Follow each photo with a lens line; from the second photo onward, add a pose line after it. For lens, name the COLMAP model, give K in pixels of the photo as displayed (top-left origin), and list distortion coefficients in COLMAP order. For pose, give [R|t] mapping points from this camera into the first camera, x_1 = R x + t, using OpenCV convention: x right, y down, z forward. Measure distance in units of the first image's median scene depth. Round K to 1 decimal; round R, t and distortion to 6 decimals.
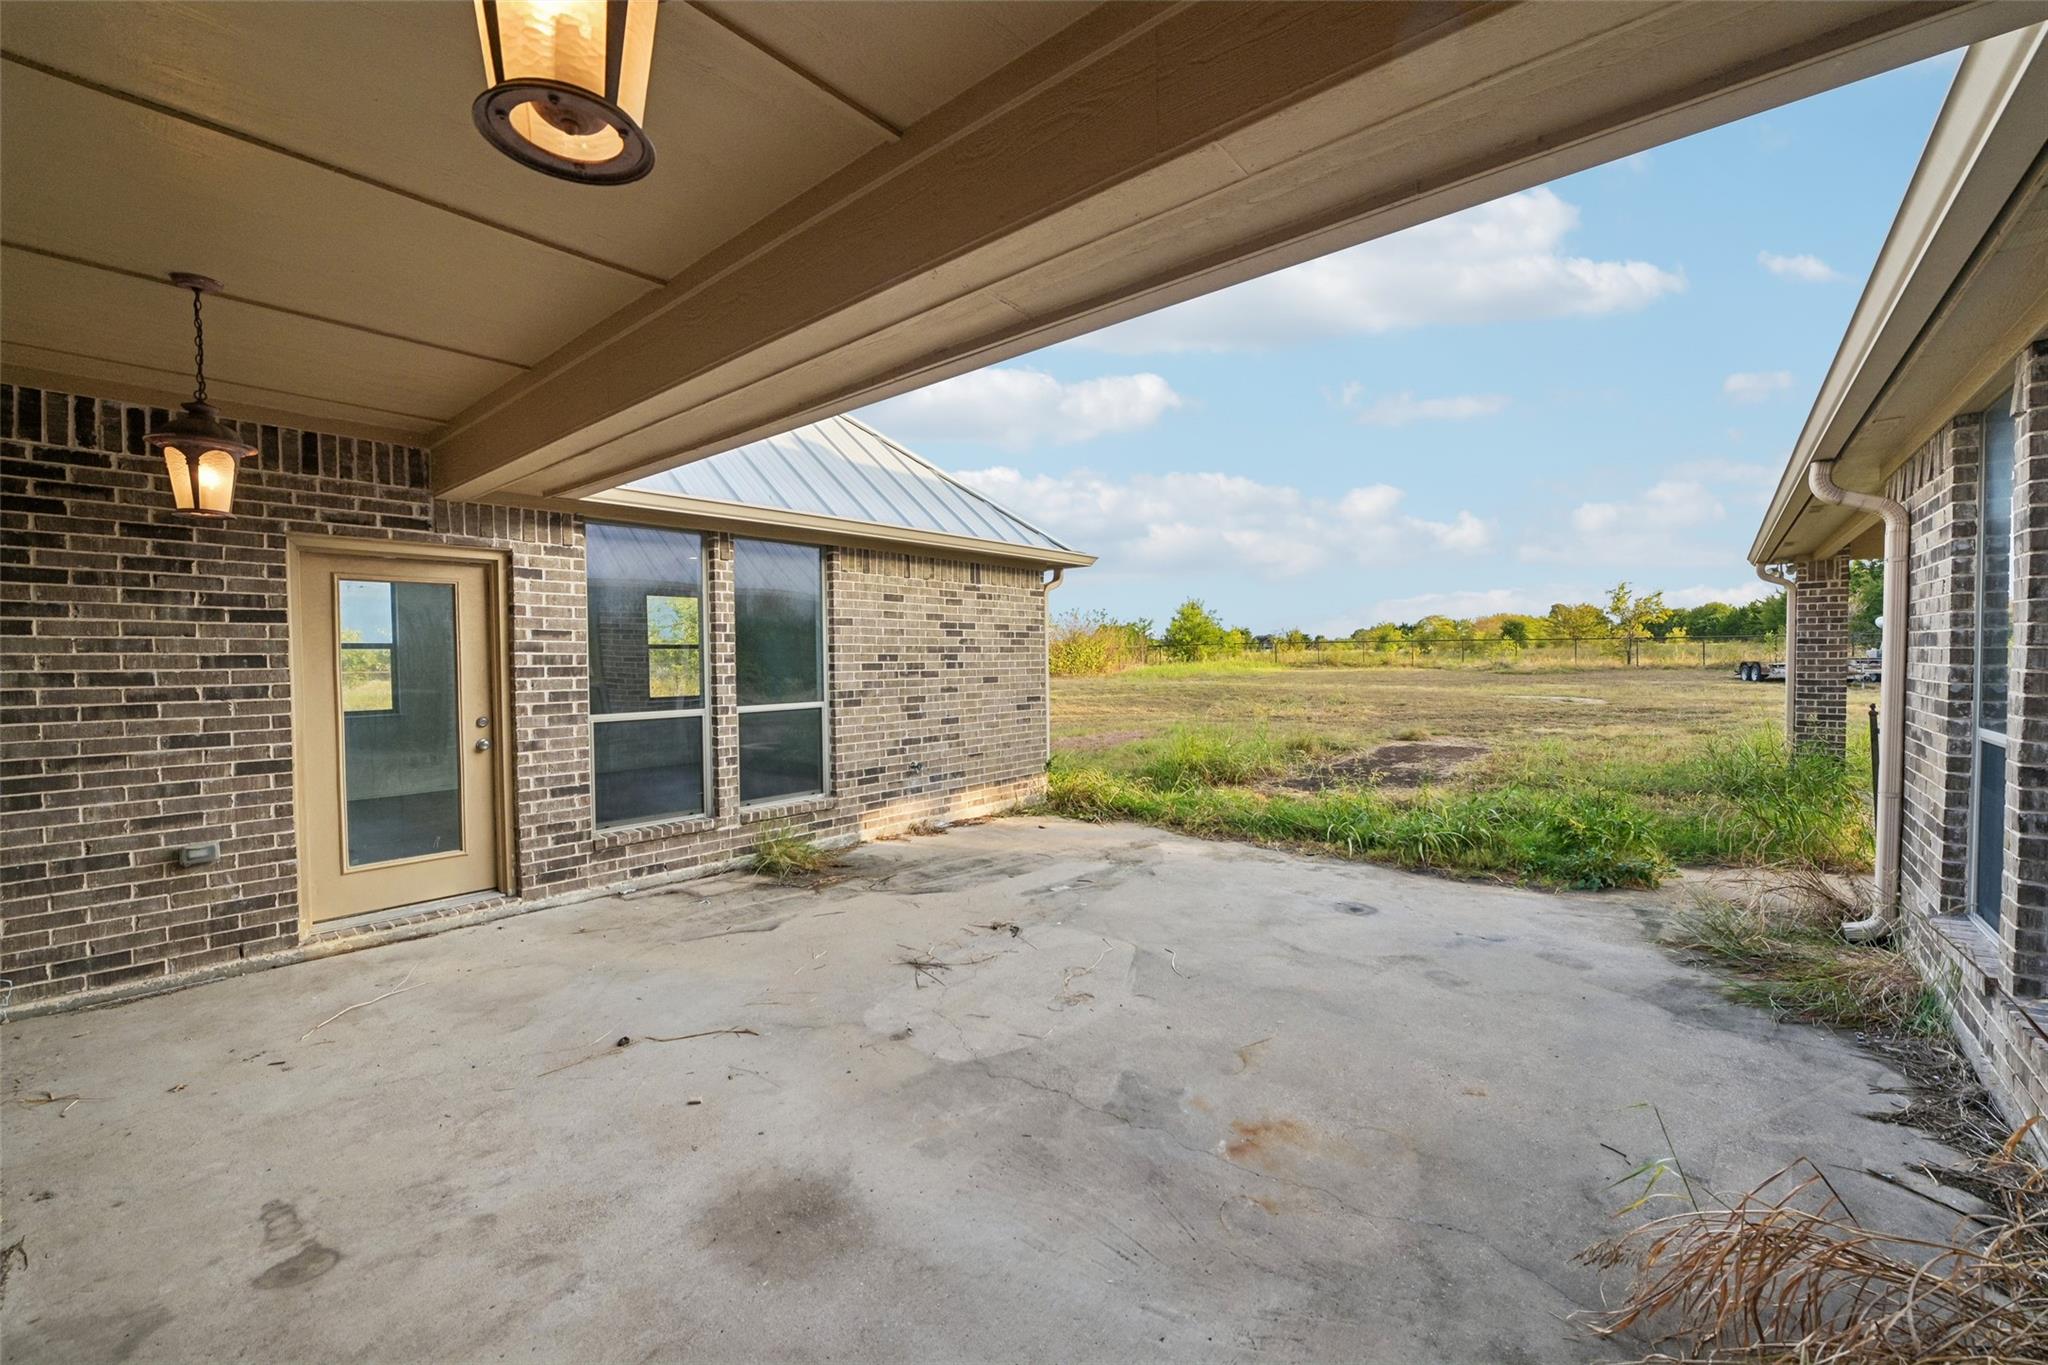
lens RADIAL K [[823.5, 0, 1020.8], [0, 823.5, 675.1], [0, 0, 1]] dist [0.000391, 0.000530]
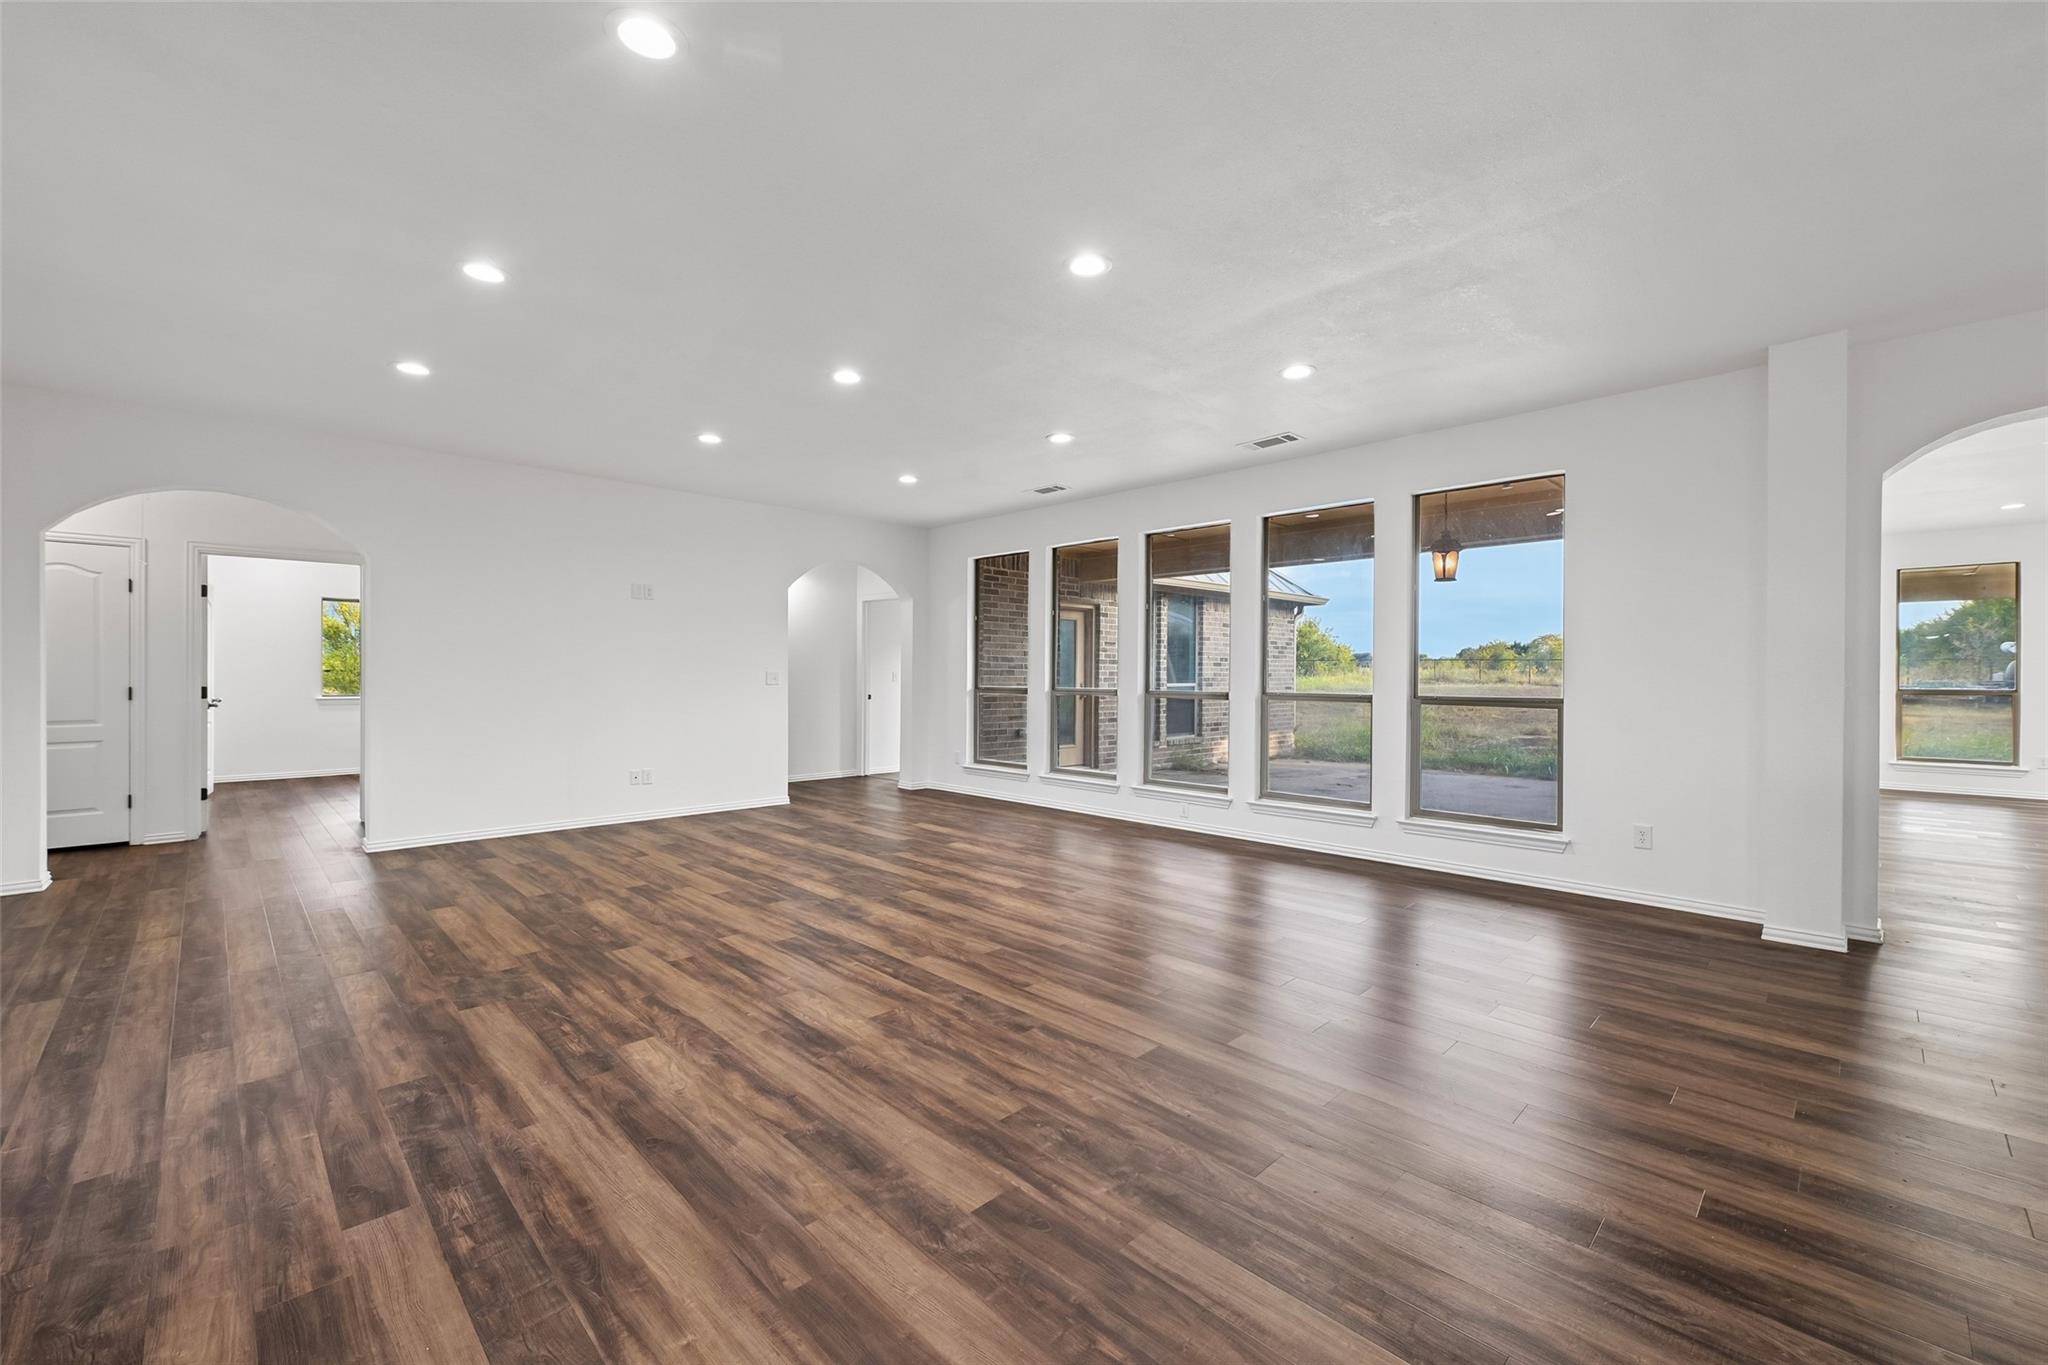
lens RADIAL K [[823.5, 0, 1027.0], [0, 823.5, 678.3], [0, 0, 1]] dist [0.000391, 0.000530]
pose [[0.994810, 0.016854, -0.100344, -0.477033], [-0.018155, 0.999762, -0.012064, 0.055532], [0.100117, 0.013823, 0.994880, -0.920748]]
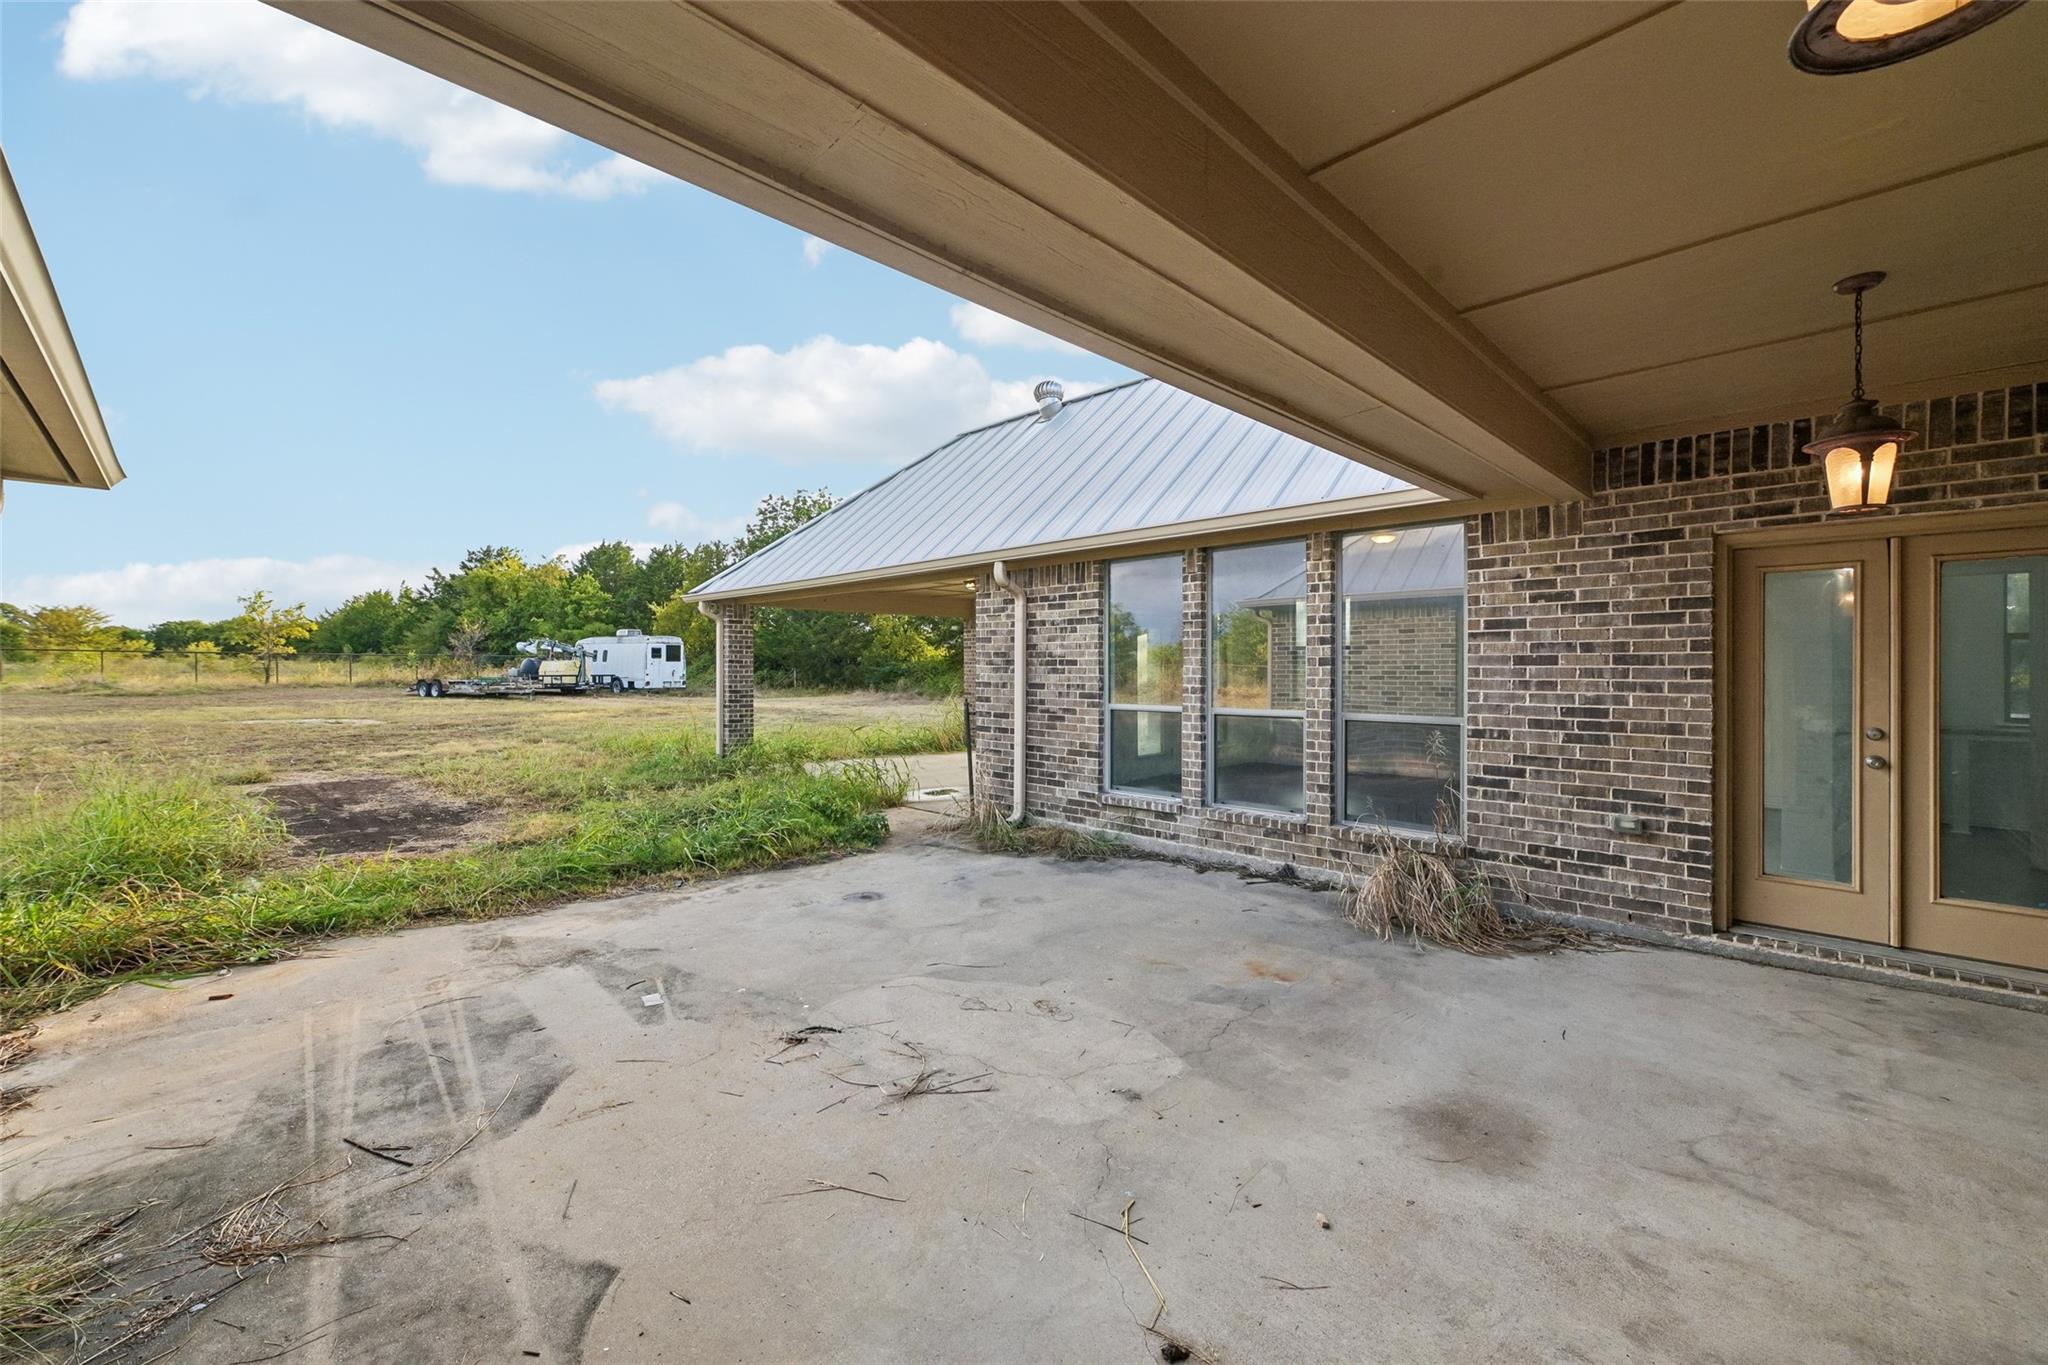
lens RADIAL K [[823.5, 0, 1028.5], [0, 823.5, 668.9], [0, 0, 1]] dist [0.000391, 0.000530]
pose [[0.073007, 0.010154, 0.997280, -0.694709], [0.020302, 0.999726, -0.011665, -0.005617], [-0.997125, 0.021098, 0.072781, 0.697385]]
